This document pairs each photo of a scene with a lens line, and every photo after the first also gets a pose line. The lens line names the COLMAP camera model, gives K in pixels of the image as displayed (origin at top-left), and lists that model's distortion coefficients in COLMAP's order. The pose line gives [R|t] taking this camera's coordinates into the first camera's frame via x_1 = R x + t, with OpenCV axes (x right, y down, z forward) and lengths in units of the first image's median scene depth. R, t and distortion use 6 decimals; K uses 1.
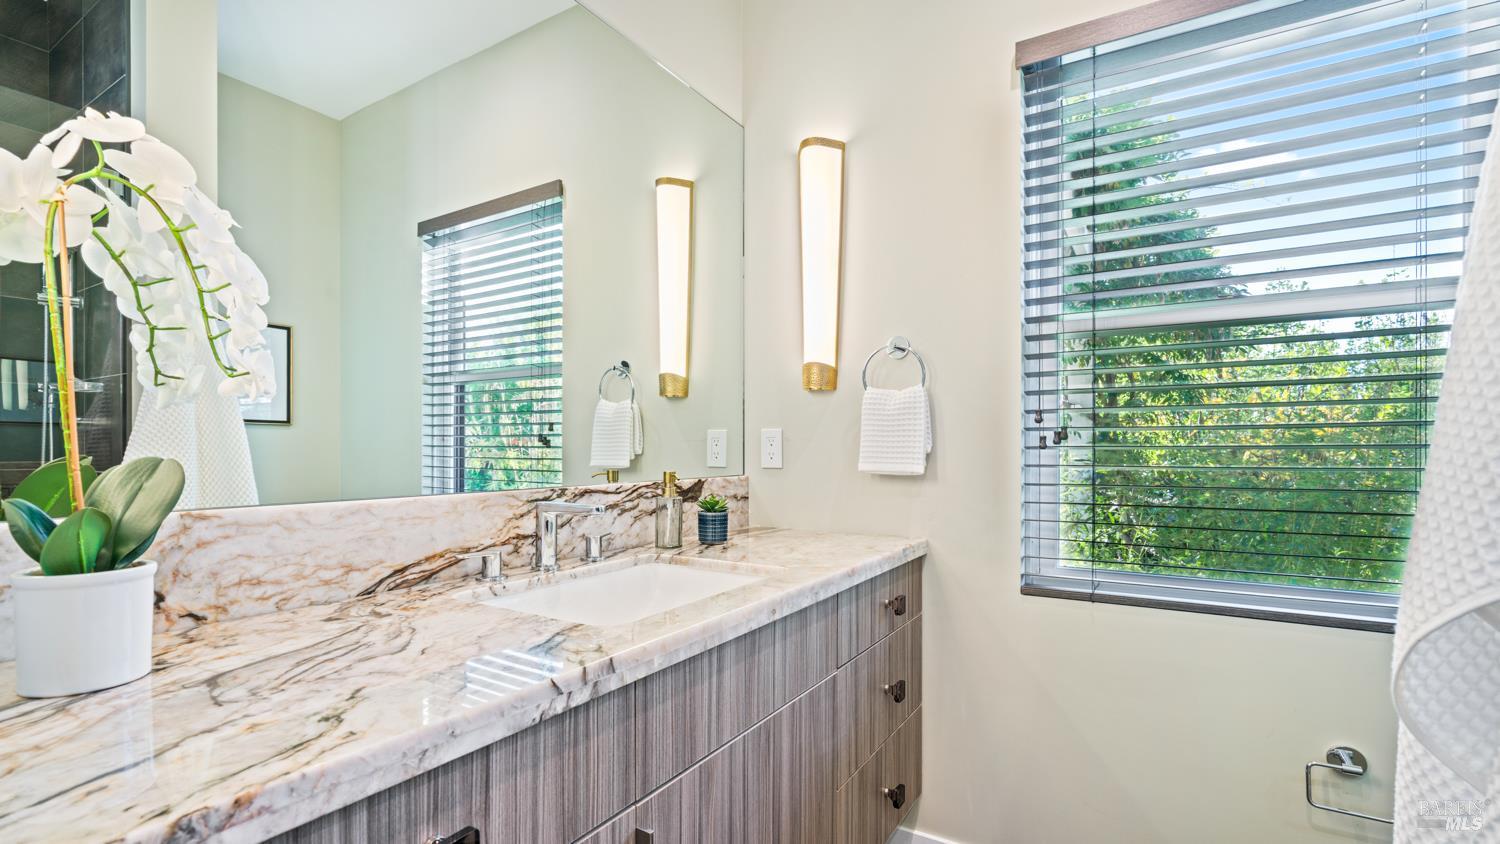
lens RADIAL K [[676.4, 0, 746.7], [0, 676.4, 448.6], [0, 0, 1]] dist [-0.002748, 0.000500]
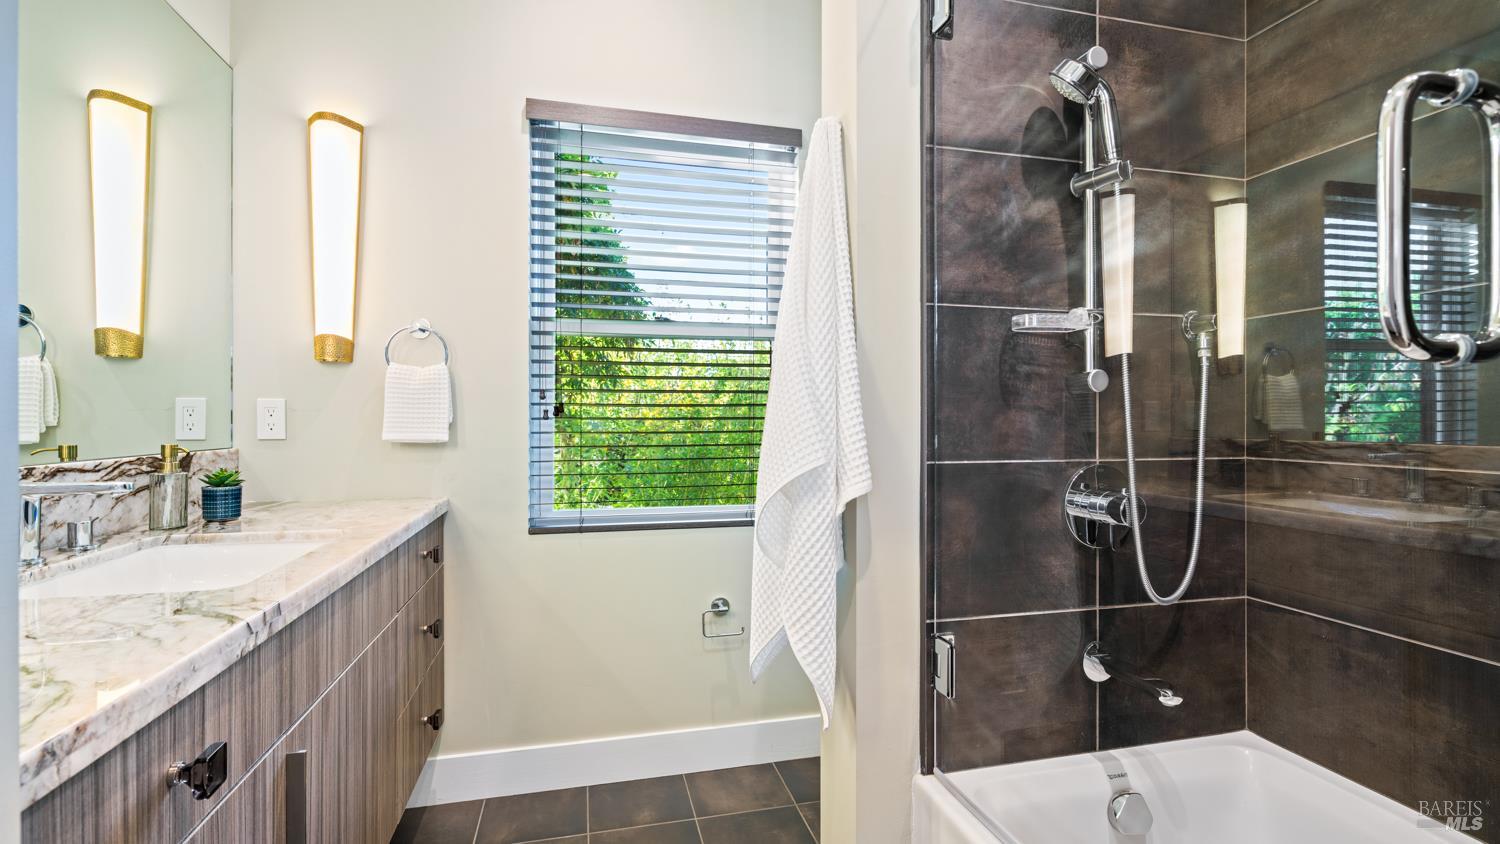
lens RADIAL K [[676.0, 0, 748.0], [0, 676.0, 405.3], [0, 0, 1]] dist [-0.002367, 0.000417]
pose [[0.693303, 0.015384, 0.720482, -0.229676], [-0.001445, 0.999800, -0.019958, -0.001708], [-0.720644, 0.012796, 0.693187, -0.179685]]
